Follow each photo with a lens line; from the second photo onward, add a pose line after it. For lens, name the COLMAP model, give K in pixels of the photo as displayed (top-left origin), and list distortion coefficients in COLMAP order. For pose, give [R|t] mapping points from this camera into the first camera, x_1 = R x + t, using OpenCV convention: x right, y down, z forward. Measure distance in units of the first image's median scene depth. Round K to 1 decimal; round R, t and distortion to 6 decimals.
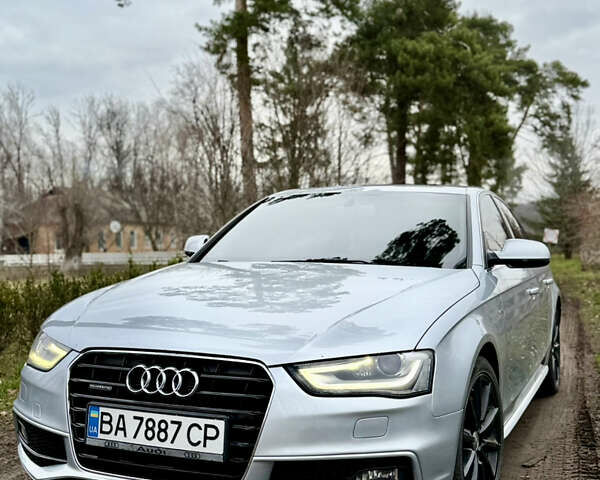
lens RADIAL K [[781.7, 0, 295.6], [0, 781.7, 239.4], [0, 0, 1]] dist [0.063499, 0.000000]
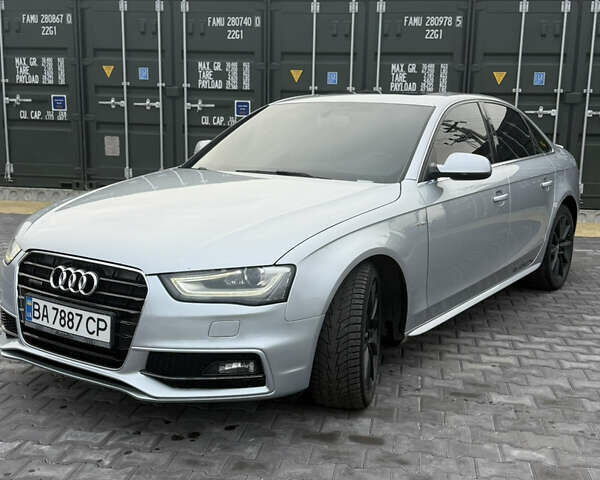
lens RADIAL K [[702.2, 0, 300.9], [0, 702.2, 241.5], [0, 0, 1]] dist [0.070422, 0.000000]
pose [[0.982969, 0.038692, -0.179653, 0.376002], [-0.006914, 0.984679, 0.174241, -0.074999], [0.183643, -0.170032, 0.968176, 0.004561]]
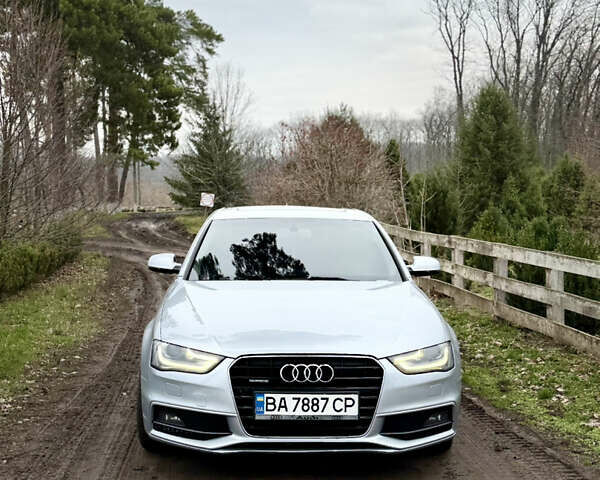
lens RADIAL K [[863.6, 0, 298.7], [0, 863.6, 237.9], [0, 0, 1]] dist [0.060273, 0.000000]
pose [[0.899886, -0.015223, 0.435860, -0.920790], [-0.005553, 0.998910, 0.046353, -0.163115], [-0.436091, -0.044133, 0.898820, -0.504033]]
